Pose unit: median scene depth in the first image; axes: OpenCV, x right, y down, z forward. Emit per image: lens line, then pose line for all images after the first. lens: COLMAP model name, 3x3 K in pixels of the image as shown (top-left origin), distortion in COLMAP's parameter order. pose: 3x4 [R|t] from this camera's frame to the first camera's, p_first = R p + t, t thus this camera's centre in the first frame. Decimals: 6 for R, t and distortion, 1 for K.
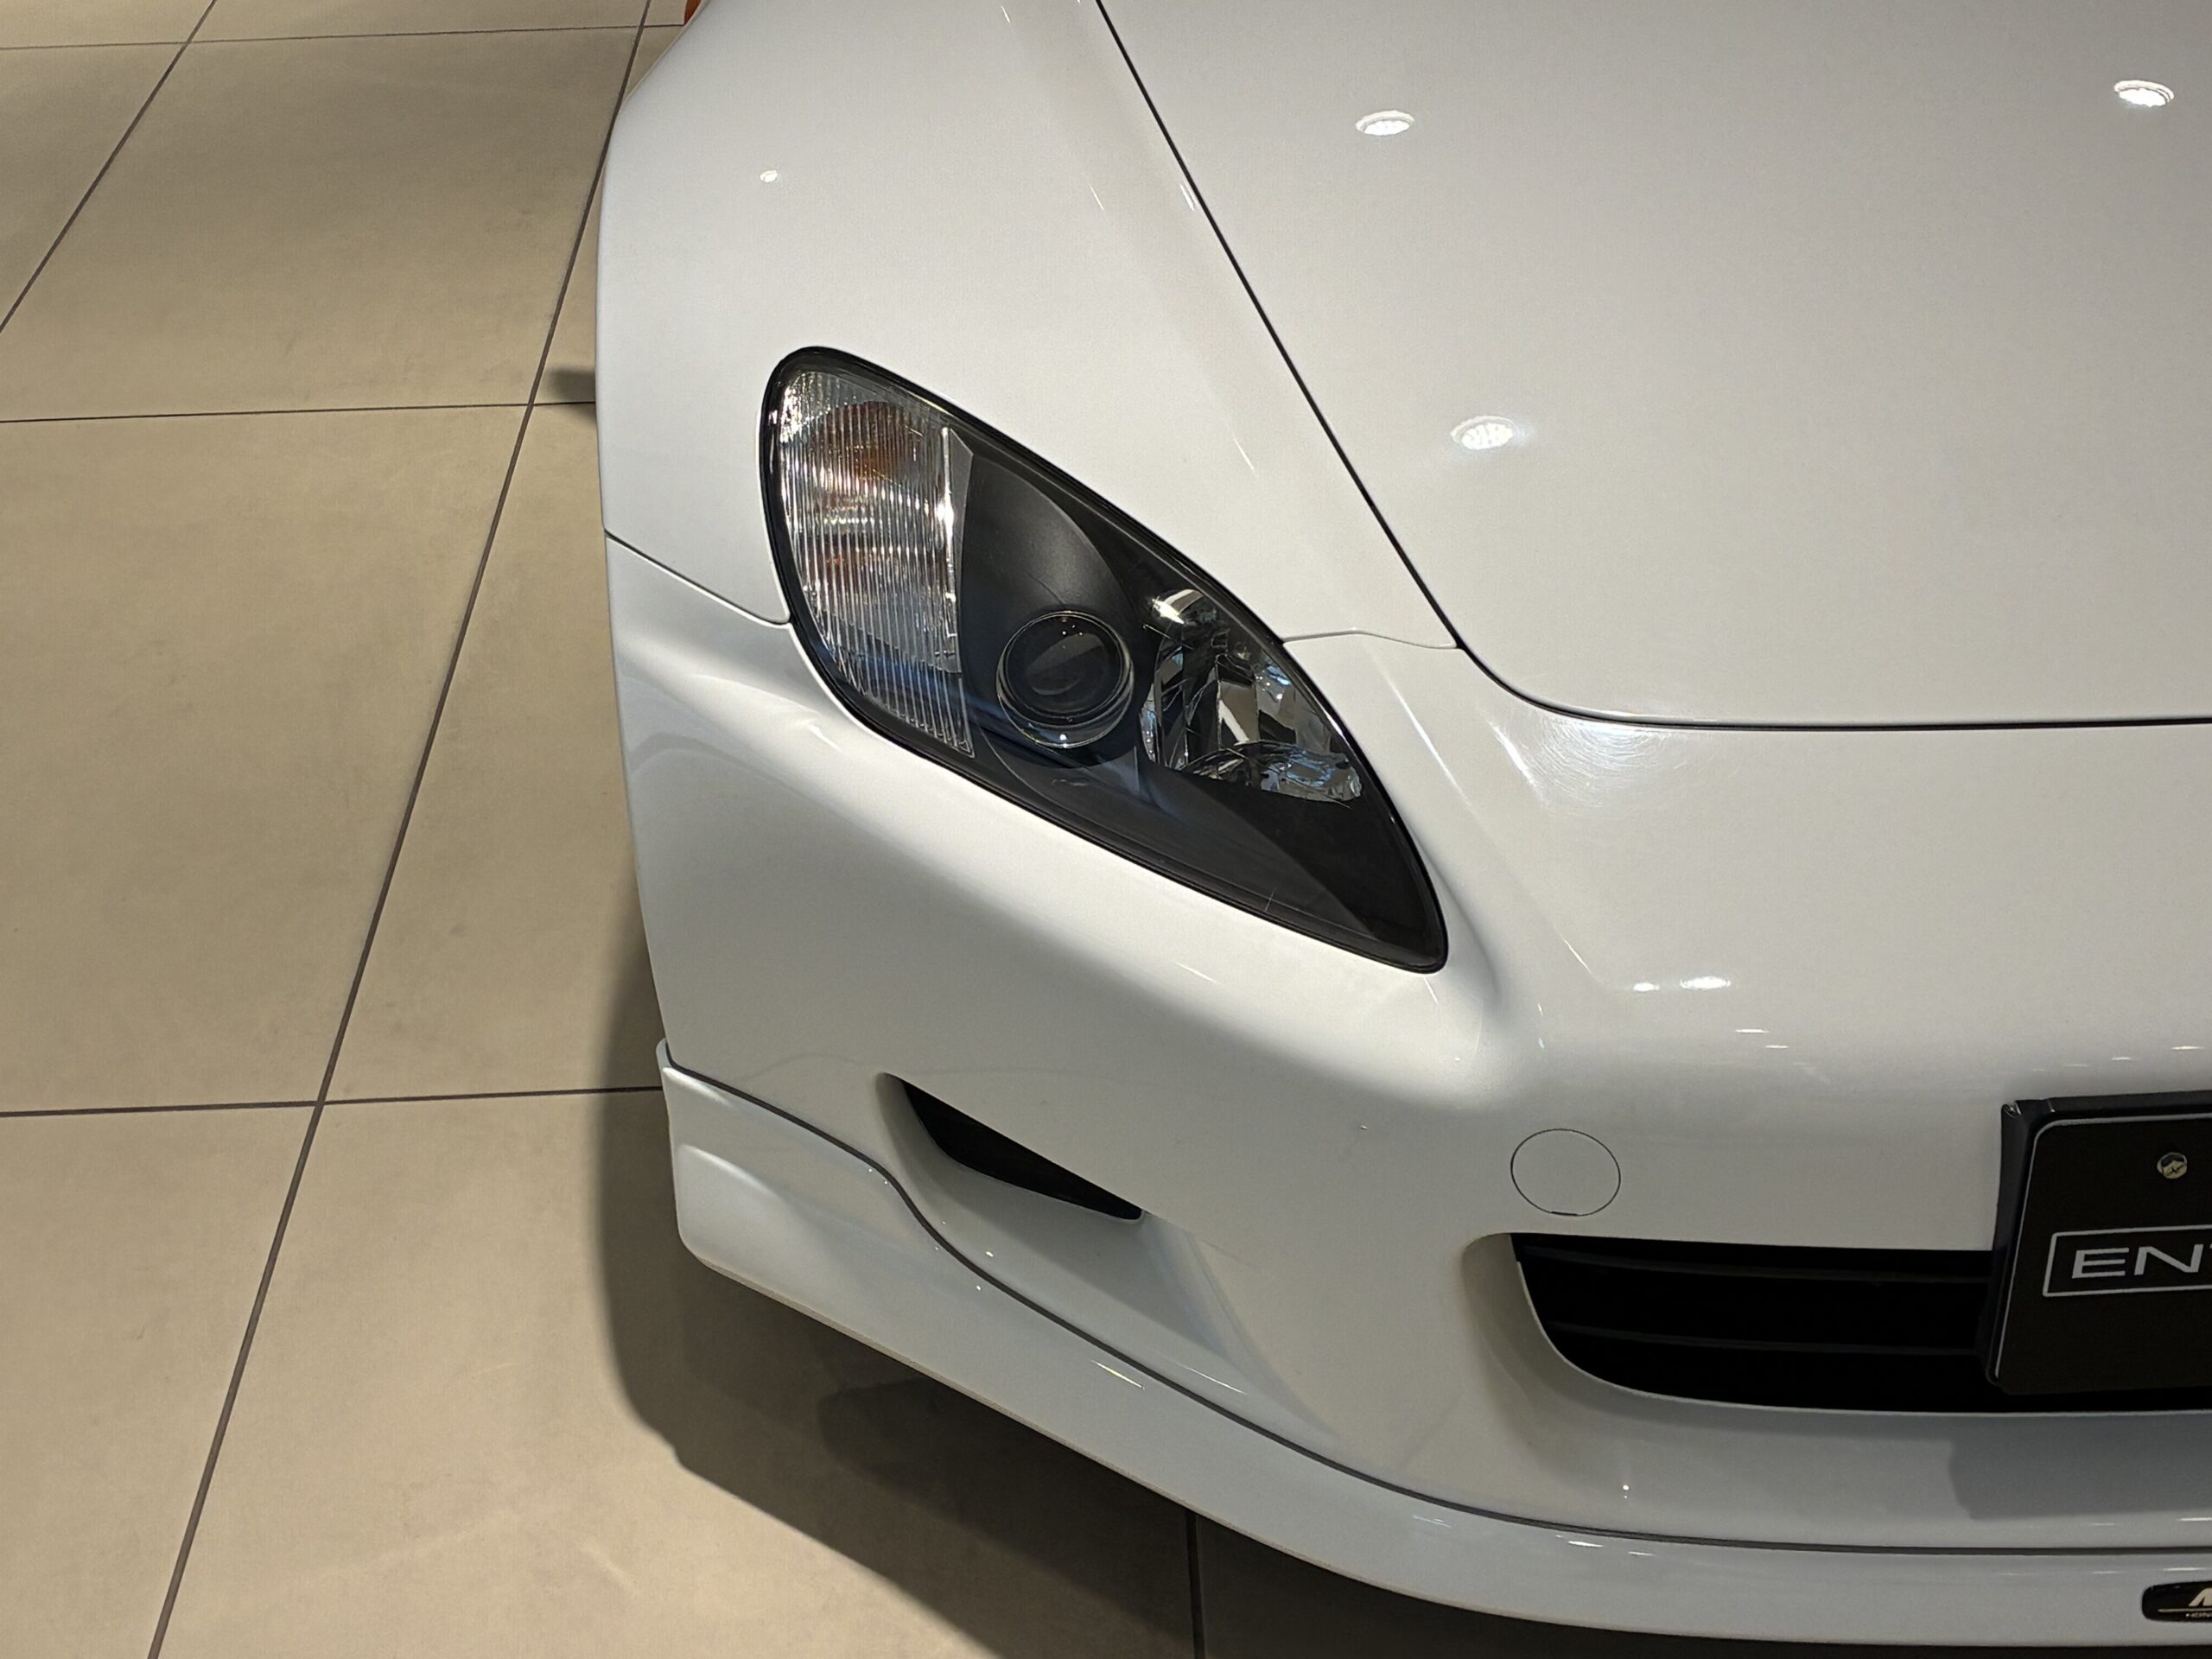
lens RADIAL K [[3341.7, 0, 1106.0], [0, 3341.7, 829.5], [0, 0, 1]] dist [0.024969, 0.136690]
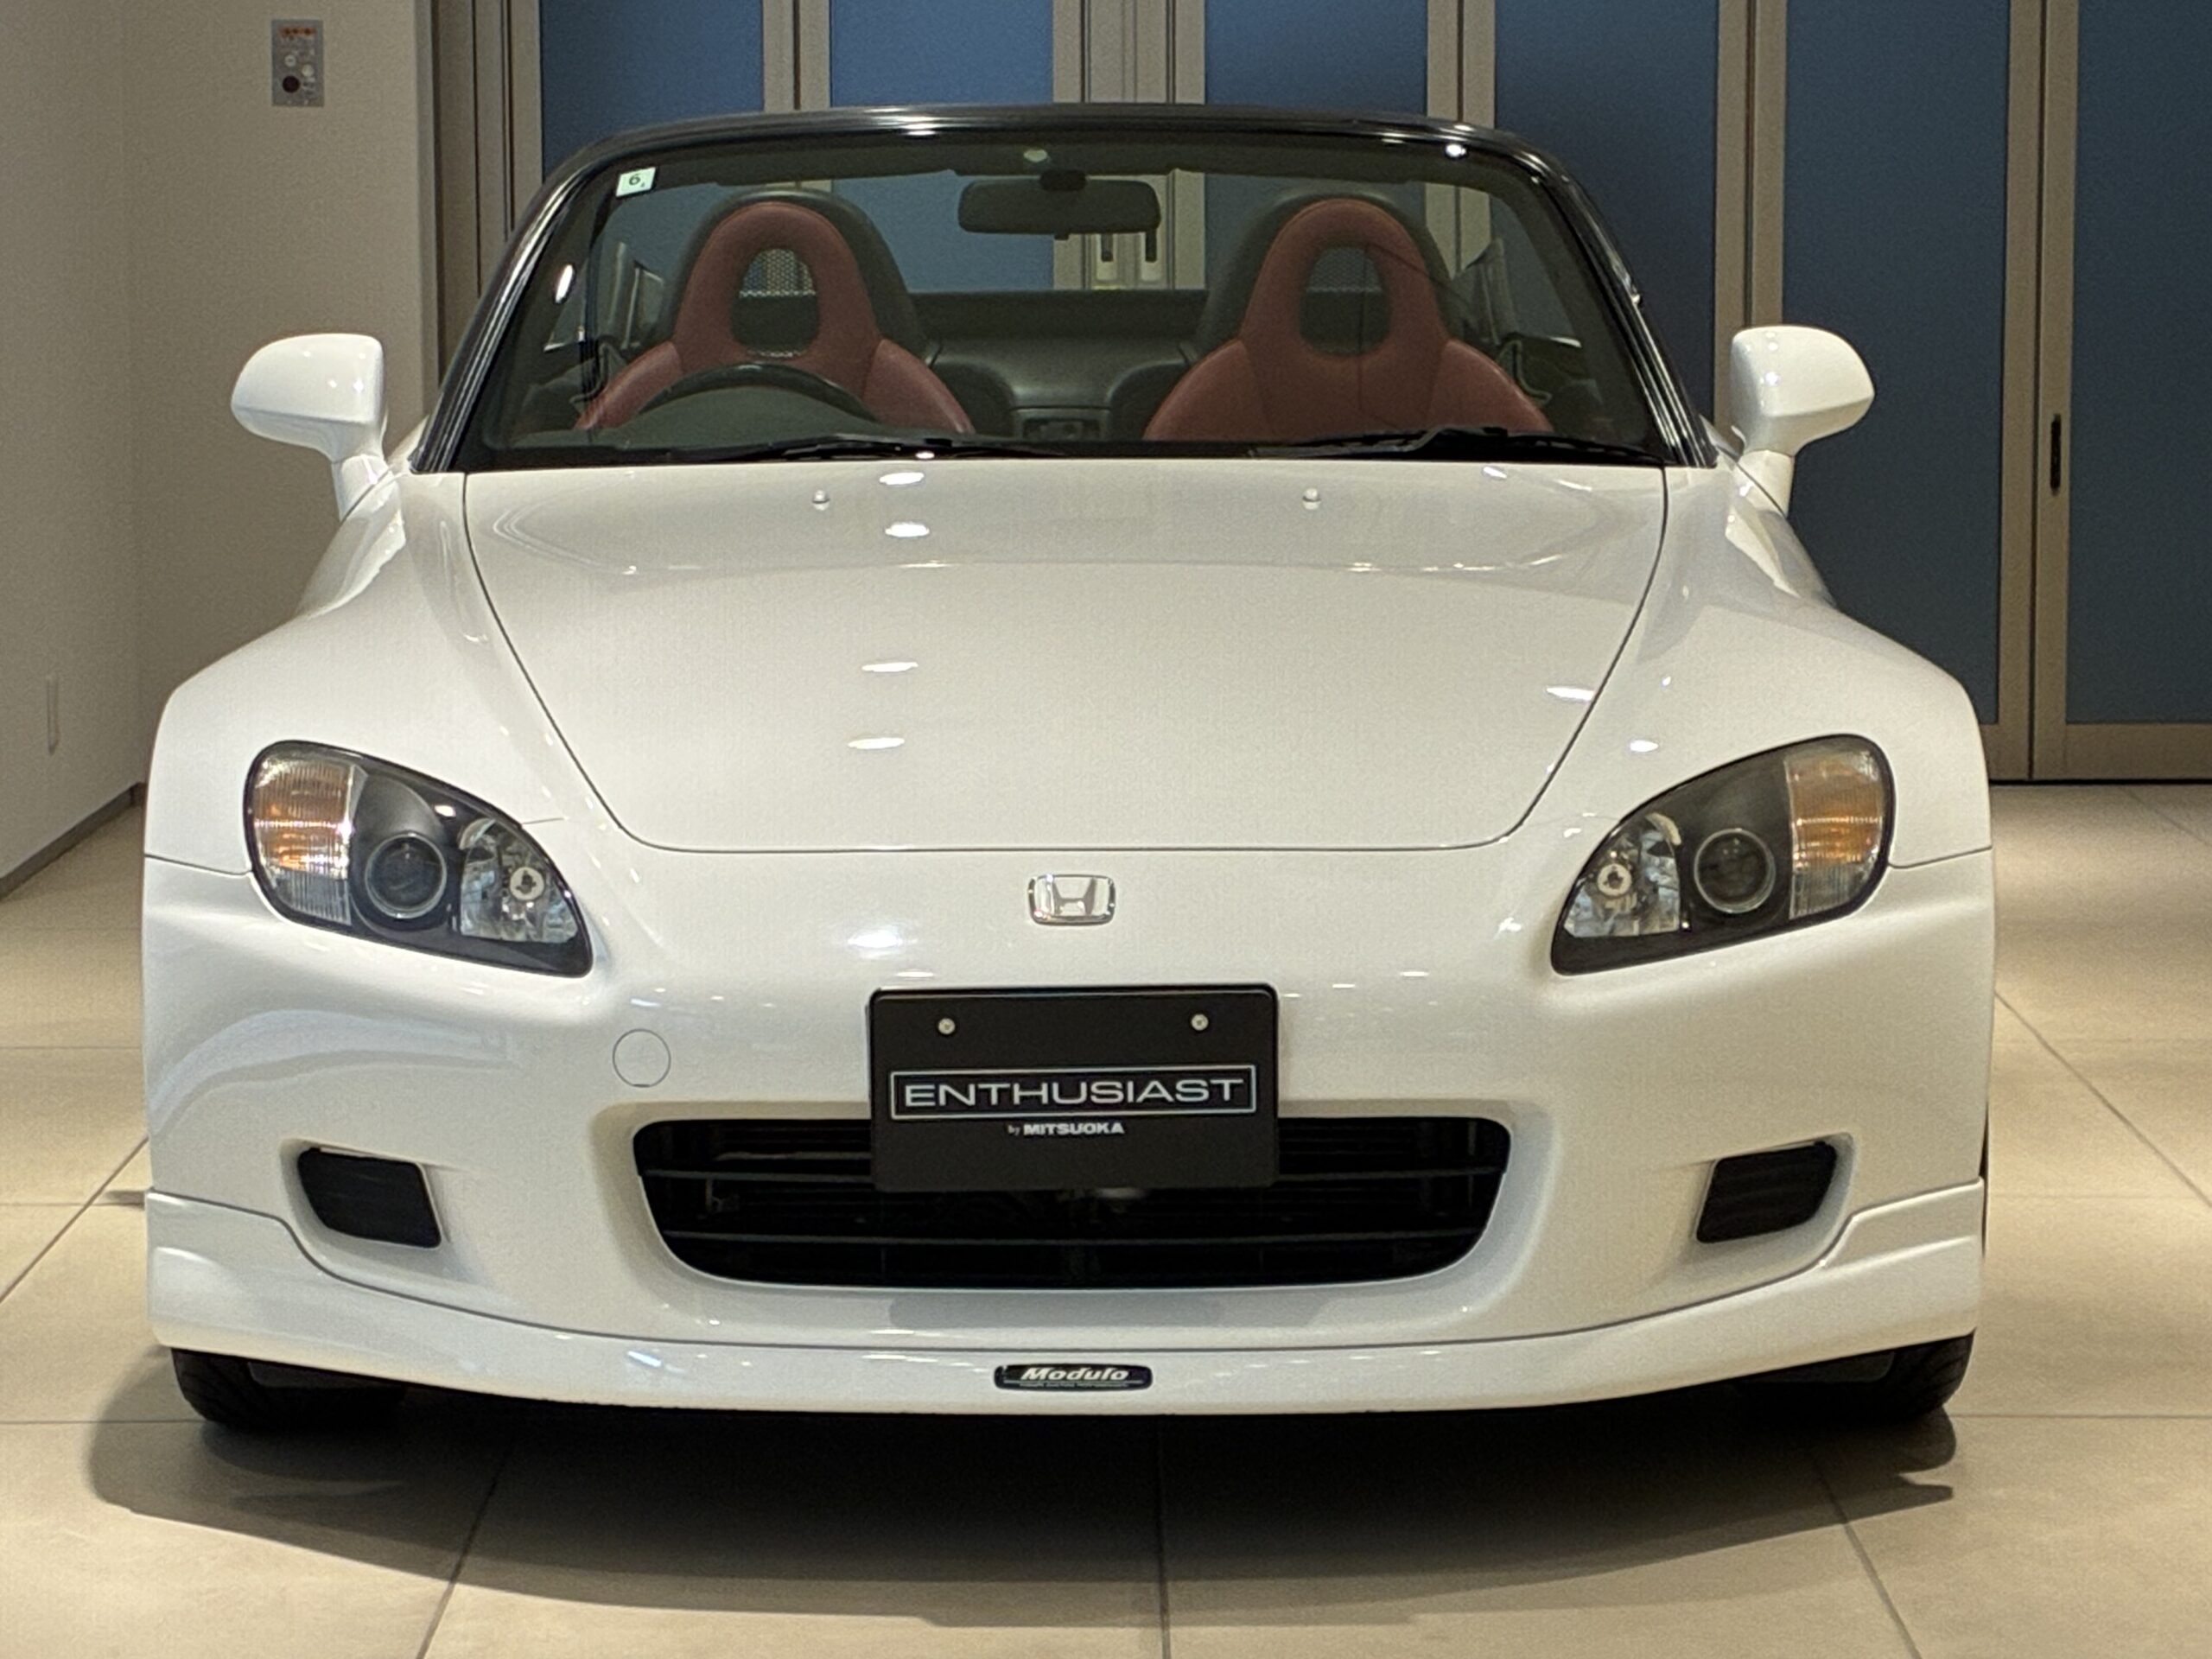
lens RADIAL K [[6392.3, 0, 1106.0], [0, 6392.3, 829.5], [0, 0, 1]] dist [-0.057436, -0.098573]
pose [[0.999374, 0.031193, -0.016683, 0.397031], [-0.035291, 0.911537, -0.409702, 1.252013], [0.002427, 0.410034, 0.912067, -1.973601]]
